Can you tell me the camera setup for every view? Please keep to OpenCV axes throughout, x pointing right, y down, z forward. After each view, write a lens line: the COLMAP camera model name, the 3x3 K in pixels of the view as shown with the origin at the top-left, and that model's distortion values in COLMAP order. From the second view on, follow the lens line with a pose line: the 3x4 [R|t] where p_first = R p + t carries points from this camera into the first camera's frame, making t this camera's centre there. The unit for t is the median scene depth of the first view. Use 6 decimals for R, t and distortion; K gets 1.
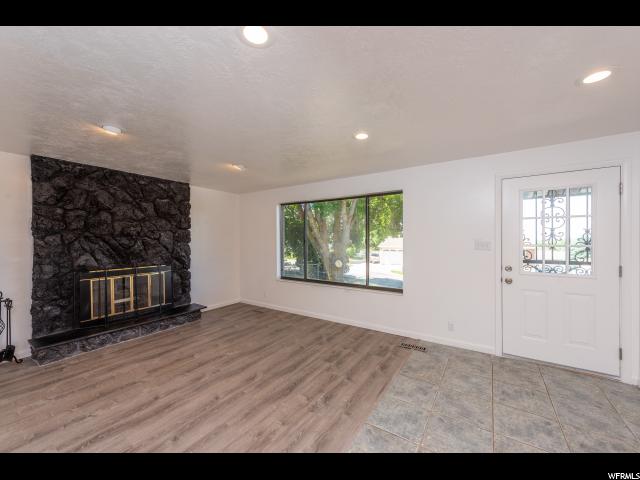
lens RADIAL K [[249.3, 0, 320.0], [0, 249.3, 240.0], [0, 0, 1]] dist [0.001787, -0.000024]
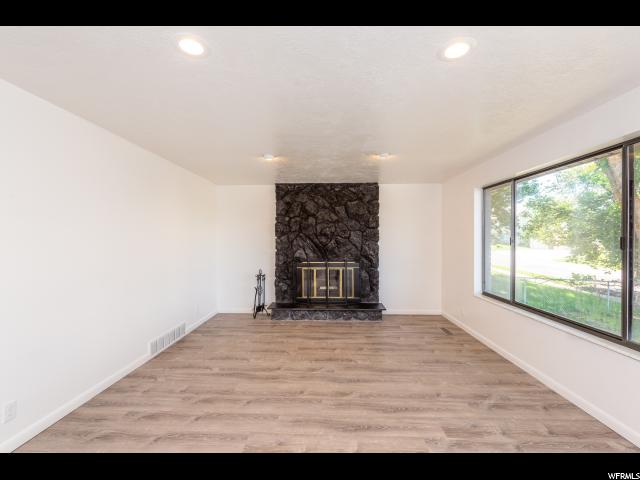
lens RADIAL K [[271.2, 0, 320.0], [0, 271.2, 240.0], [0, 0, 1]] dist [0.001431, -0.000079]
pose [[0.526499, 0.006046, -0.850154, 0.368578], [-0.002189, 0.999981, 0.005756, -0.001896], [0.850173, -0.001170, 0.526502, 0.303799]]
